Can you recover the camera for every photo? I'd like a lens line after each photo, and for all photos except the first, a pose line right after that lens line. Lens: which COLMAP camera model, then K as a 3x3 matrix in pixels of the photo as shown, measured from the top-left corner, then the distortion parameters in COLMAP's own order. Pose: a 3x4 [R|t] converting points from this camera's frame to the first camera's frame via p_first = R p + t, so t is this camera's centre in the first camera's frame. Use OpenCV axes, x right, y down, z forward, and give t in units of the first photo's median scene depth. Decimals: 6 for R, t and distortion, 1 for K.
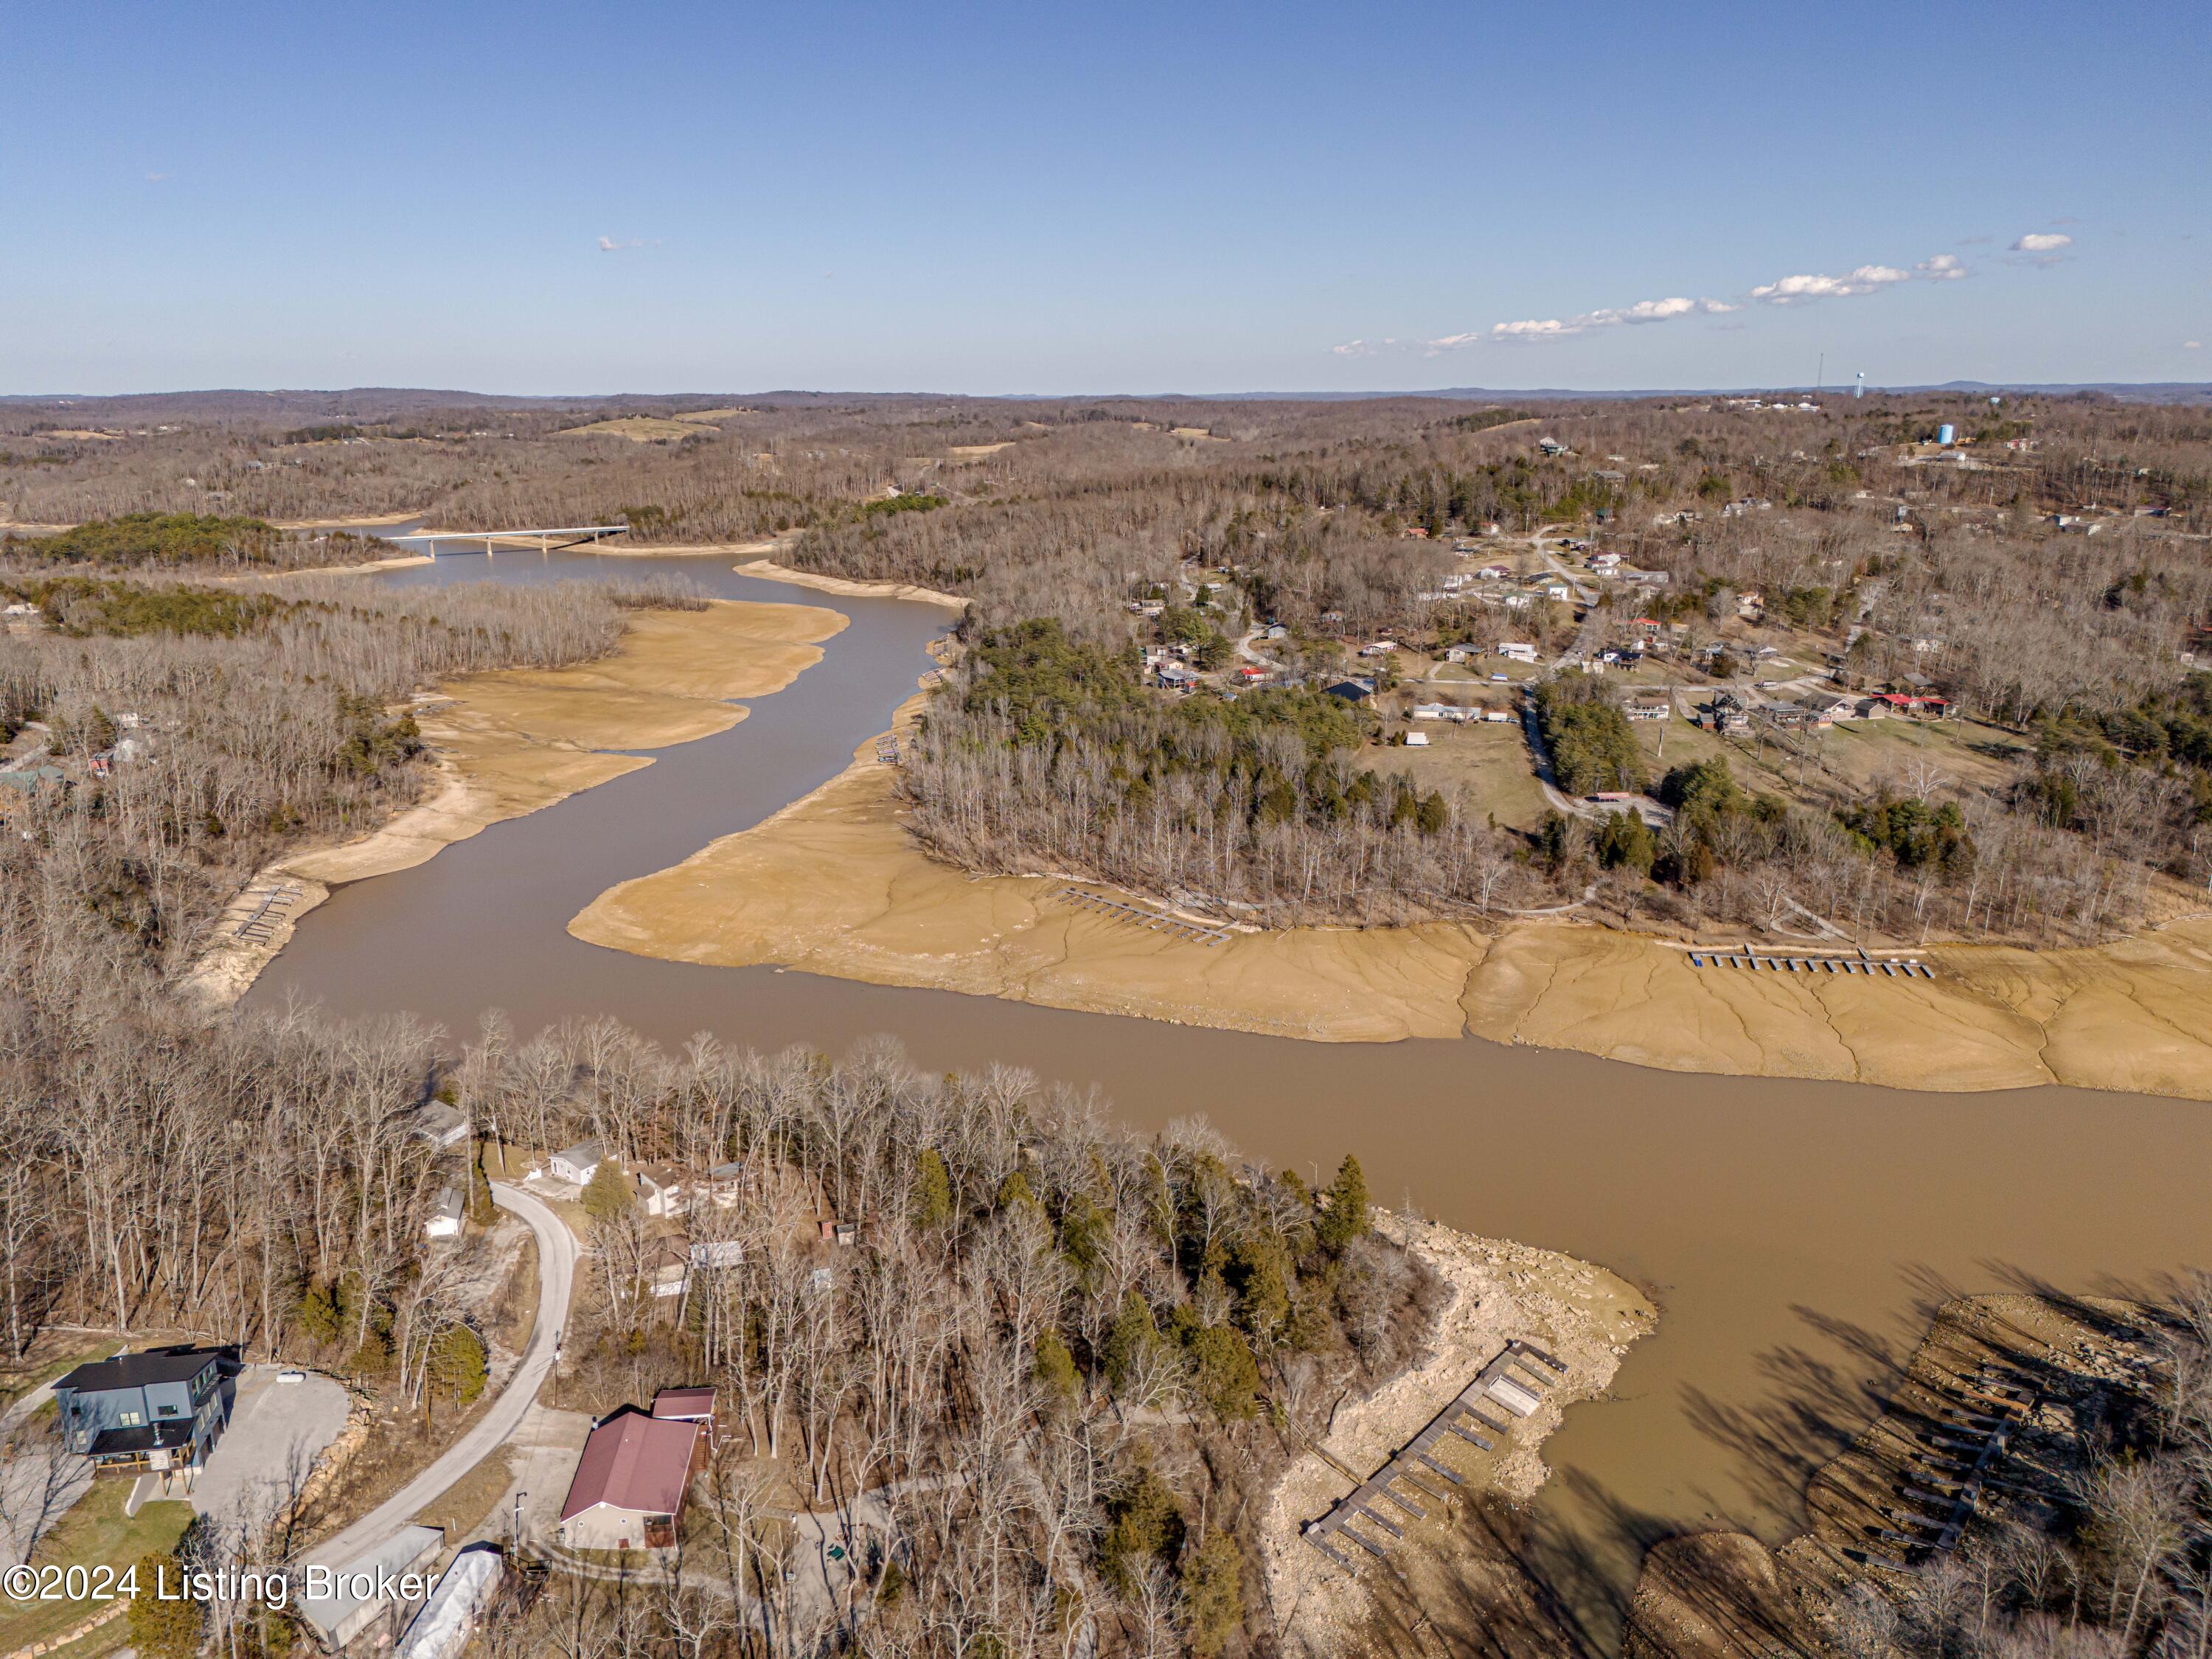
lens RADIAL K [[1614.9, 0, 1105.9], [0, 1614.9, 823.4], [0, 0, 1]] dist [0.058783, -0.039416]
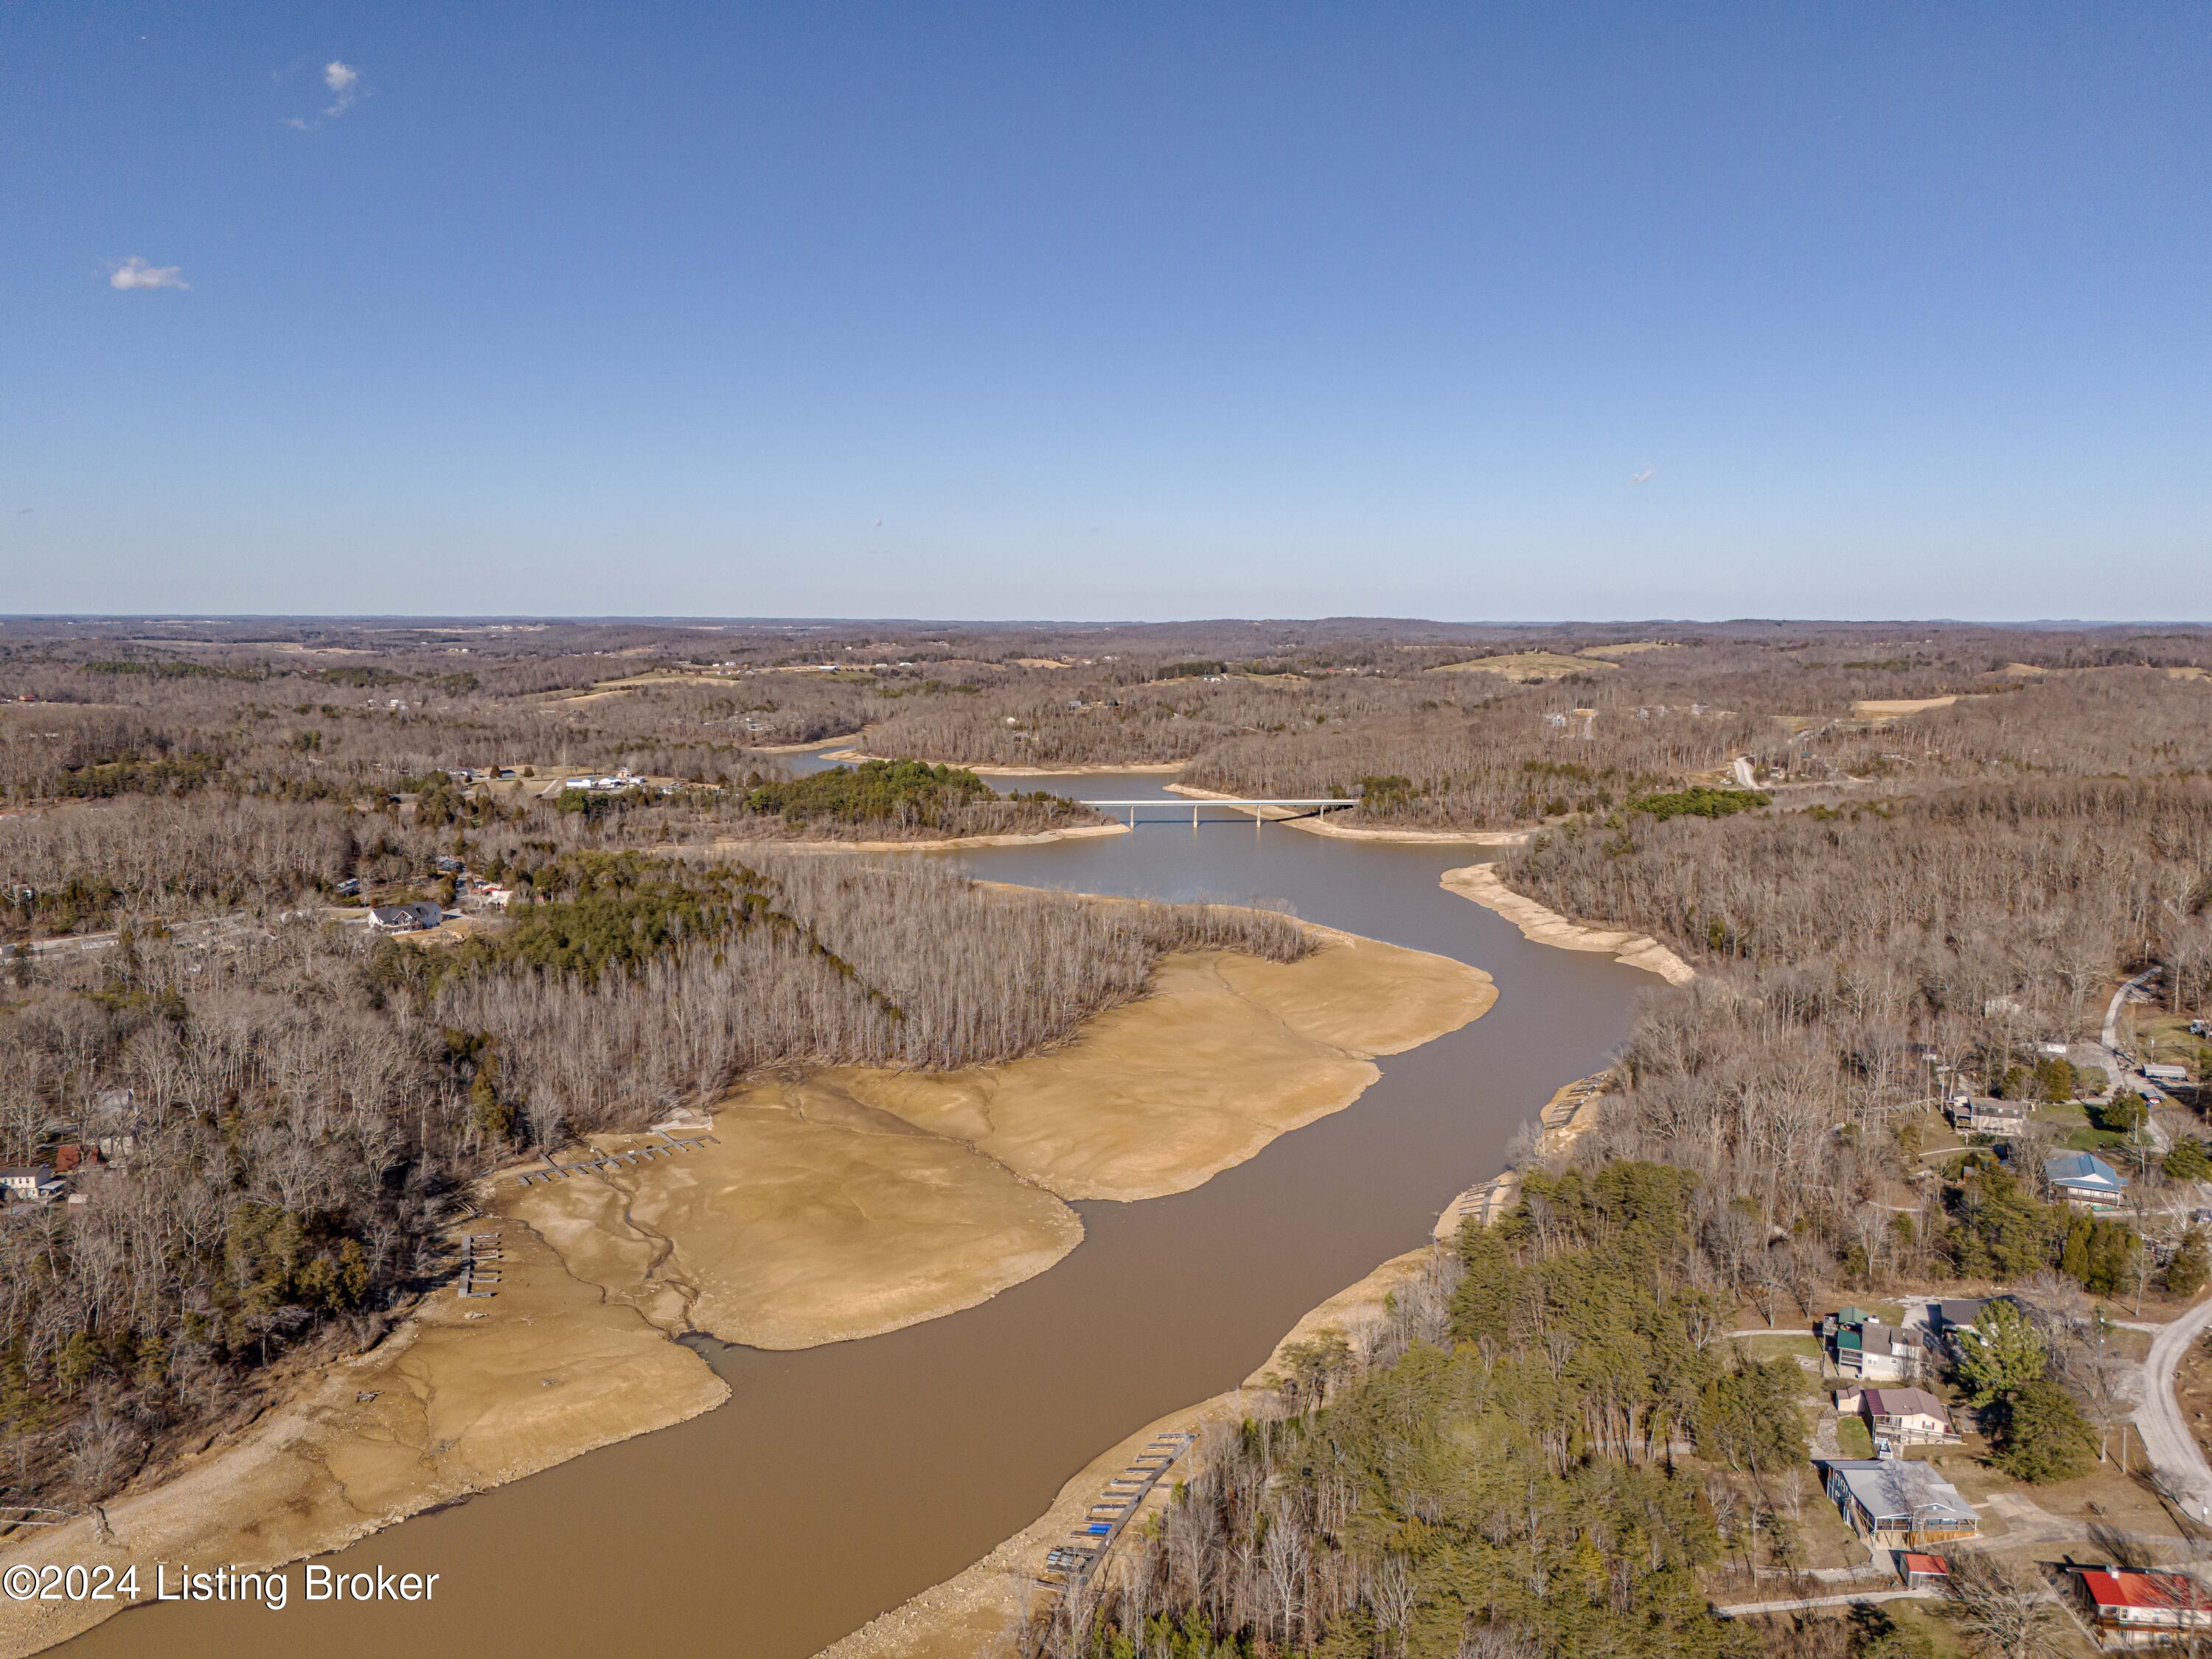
lens RADIAL K [[1614.9, 0, 1117.7], [0, 1614.9, 835.1], [0, 0, 1]] dist [0.058783, -0.039416]
pose [[0.842477, 0.079338, -0.532858, 0.029987], [-0.145548, 0.985835, -0.083336, -0.065850], [0.518698, 0.147765, 0.842091, 0.210369]]
